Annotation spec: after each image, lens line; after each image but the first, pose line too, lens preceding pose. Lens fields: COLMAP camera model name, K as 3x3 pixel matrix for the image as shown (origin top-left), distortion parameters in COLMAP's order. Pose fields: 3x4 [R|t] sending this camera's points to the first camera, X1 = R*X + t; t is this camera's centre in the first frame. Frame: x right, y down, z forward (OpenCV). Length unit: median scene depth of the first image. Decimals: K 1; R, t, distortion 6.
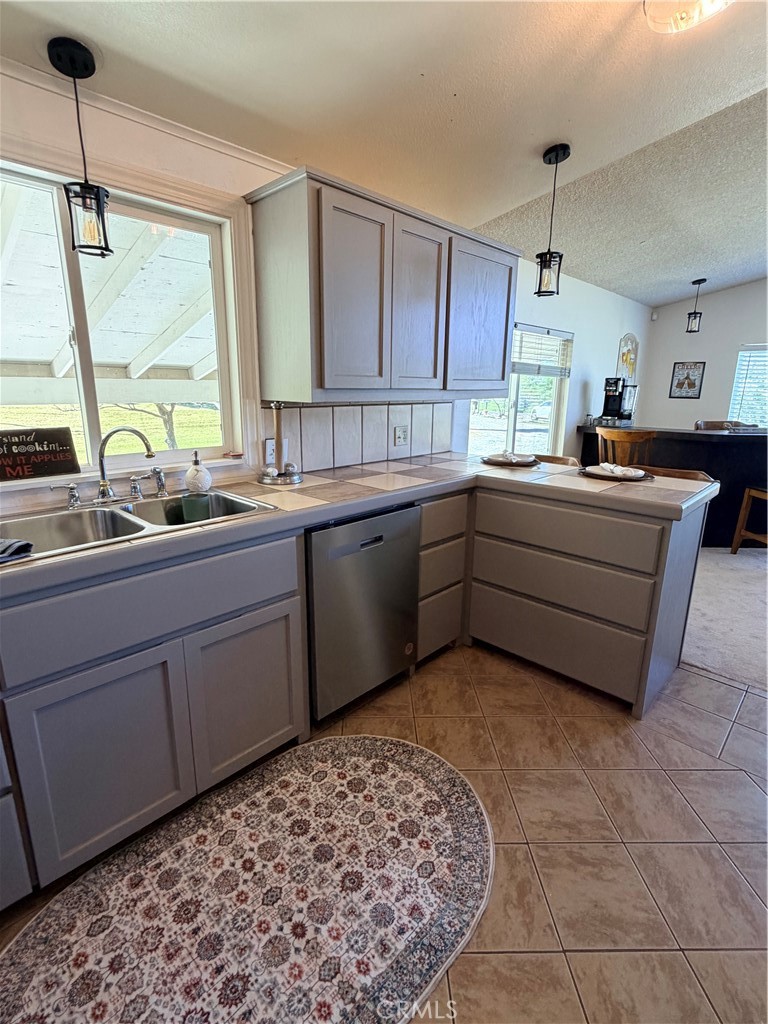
lens RADIAL K [[494.5, 0, 386.0], [0, 494.5, 509.3], [0, 0, 1]] dist [-0.003201, -0.000277]
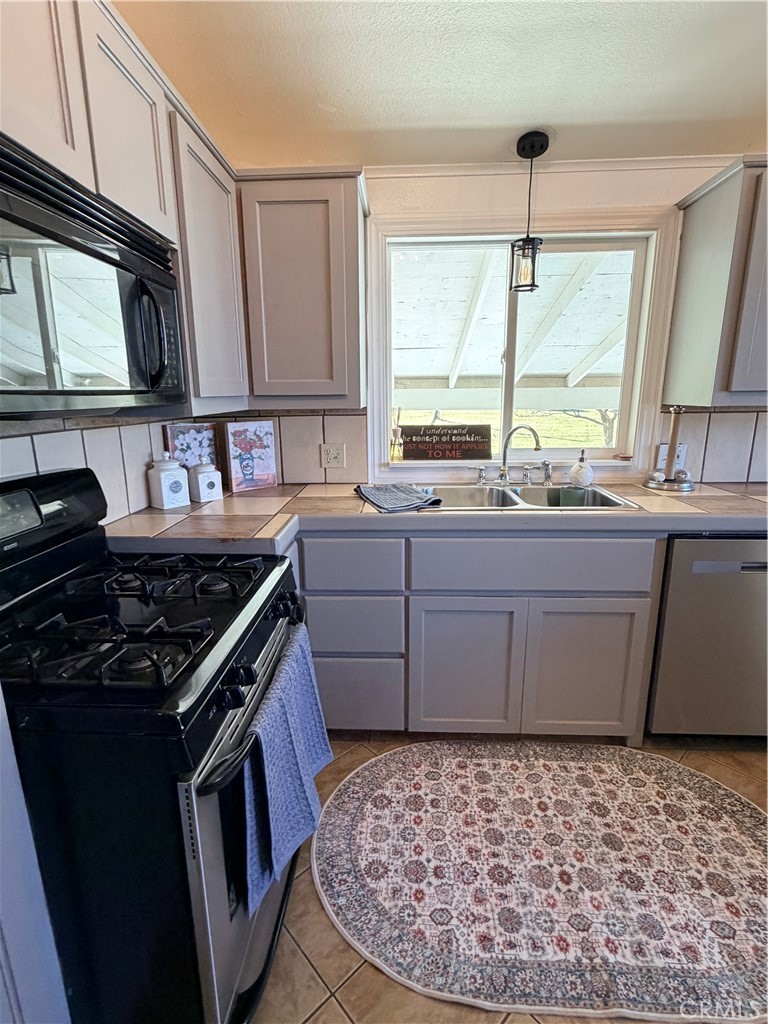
lens RADIAL K [[494.5, 0, 382.8], [0, 494.5, 509.1], [0, 0, 1]] dist [-0.003201, -0.000277]
pose [[0.663928, 0.151593, -0.732270, 0.180992], [-0.163333, 0.984990, 0.055821, 0.031389], [0.729741, 0.082543, 0.678723, -0.093427]]
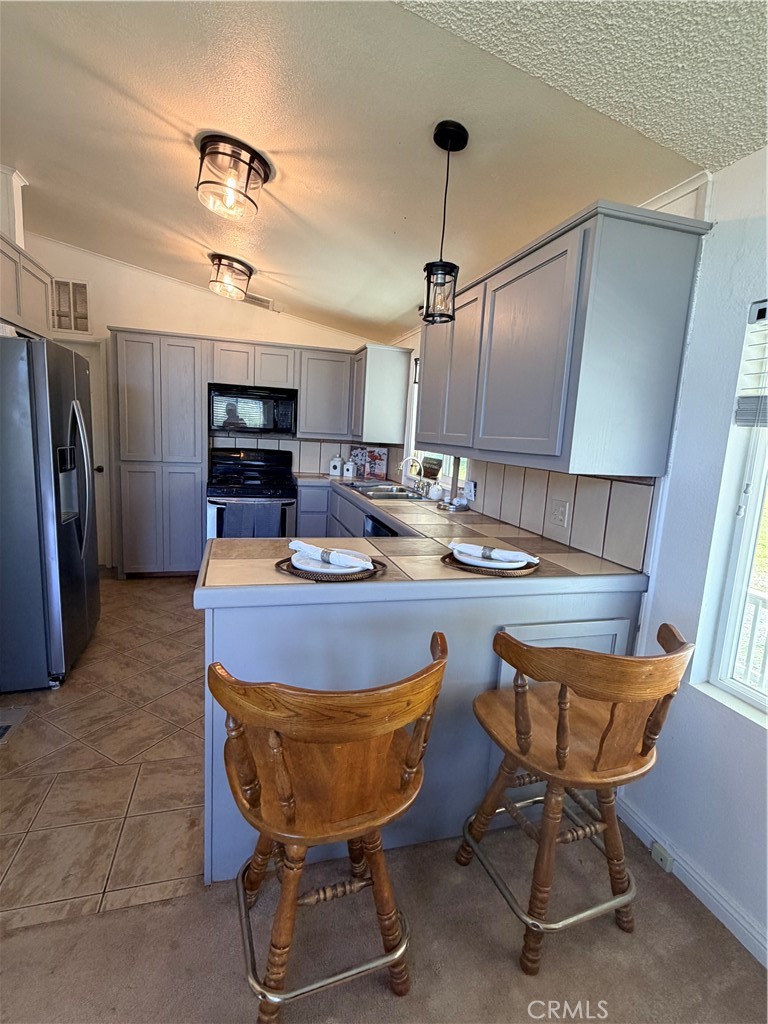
lens RADIAL K [[494.5, 0, 383.8], [0, 494.5, 514.1], [0, 0, 1]] dist [-0.003201, -0.000277]
pose [[-0.492933, 0.091561, -0.865236, 1.116631], [-0.274429, 0.927324, 0.254477, -0.319078], [0.825654, 0.362886, -0.431982, 1.386271]]
